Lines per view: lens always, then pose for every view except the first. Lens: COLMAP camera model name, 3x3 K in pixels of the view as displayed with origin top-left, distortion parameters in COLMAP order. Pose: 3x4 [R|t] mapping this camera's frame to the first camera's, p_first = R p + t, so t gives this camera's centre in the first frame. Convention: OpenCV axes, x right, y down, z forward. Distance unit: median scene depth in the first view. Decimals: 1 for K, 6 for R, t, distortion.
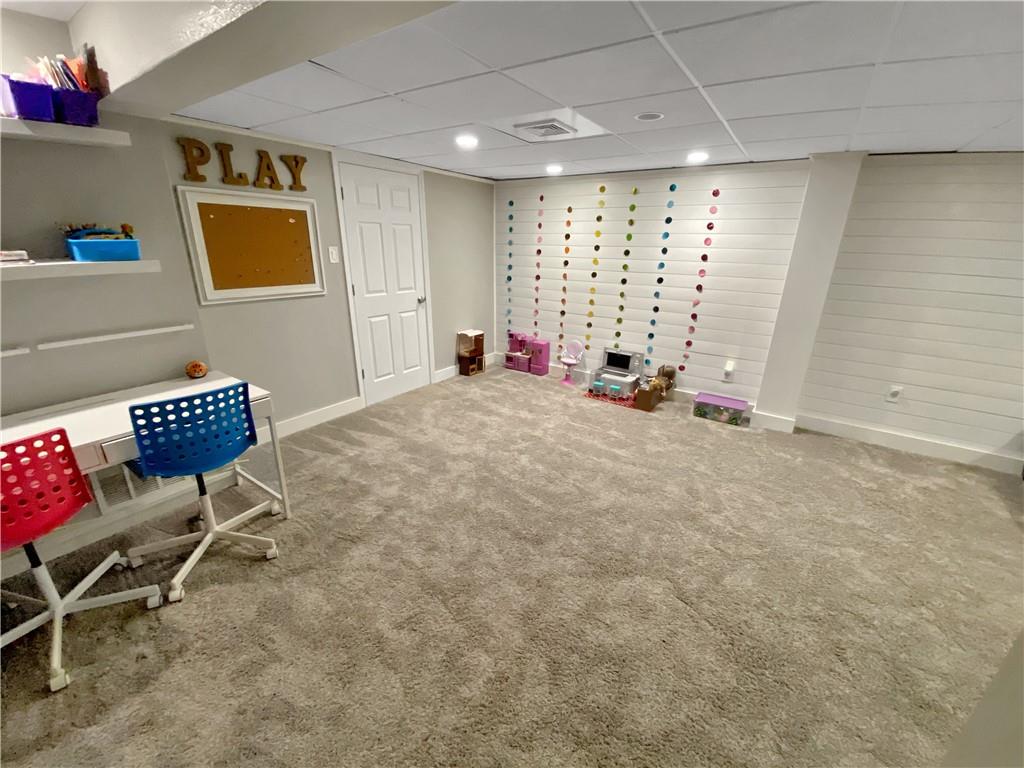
lens RADIAL K [[415.9, 0, 511.3], [0, 415.9, 385.0], [0, 0, 1]] dist [0.031835, -0.025066]
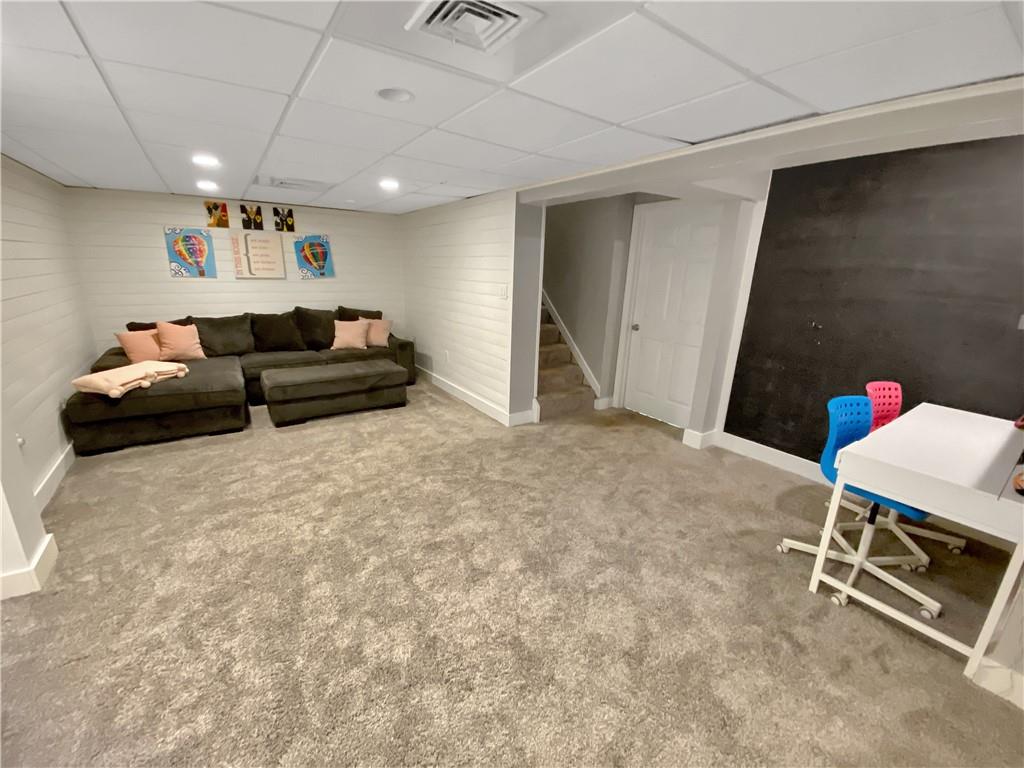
lens RADIAL K [[415.9, 0, 511.3], [0, 415.9, 385.0], [0, 0, 1]] dist [0.031835, -0.025066]
pose [[-0.932261, -0.147974, 0.330142, -0.100767], [0.064184, 0.830410, 0.553443, -0.345877], [-0.356049, 0.537143, -0.764661, 0.985532]]
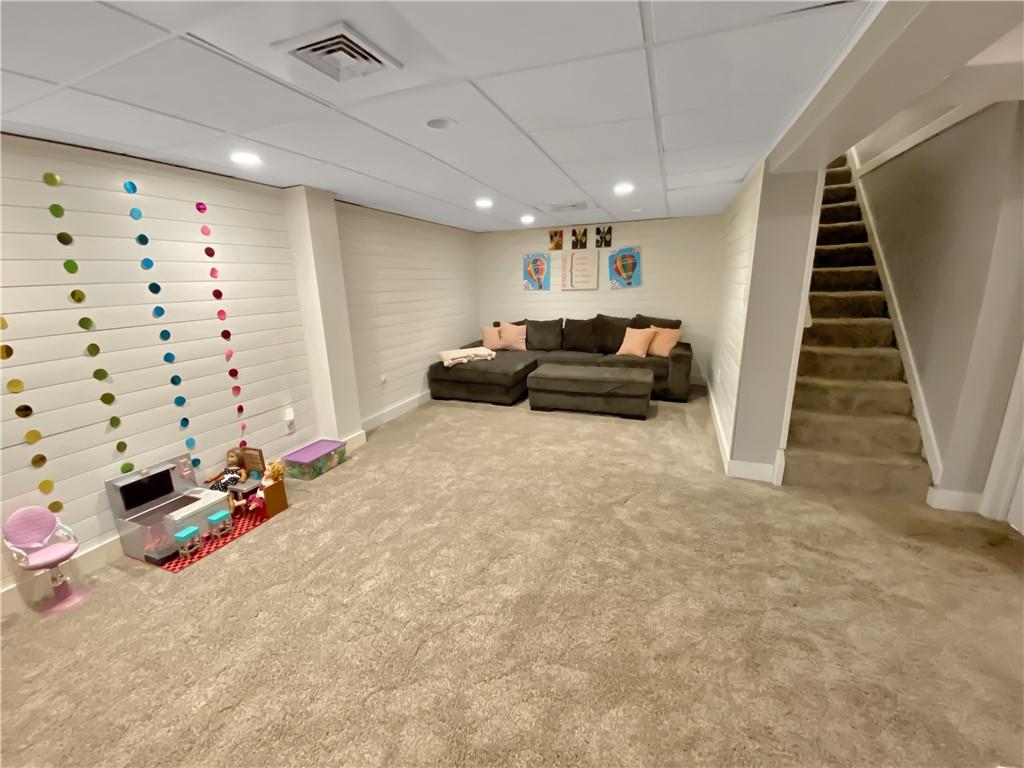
lens RADIAL K [[415.9, 0, 511.3], [0, 415.9, 385.0], [0, 0, 1]] dist [0.031835, -0.025066]
pose [[-0.227787, -0.256314, 0.939370, -0.364082], [0.330003, 0.887315, 0.322133, -0.220224], [-0.916085, 0.383372, -0.117534, 0.647834]]
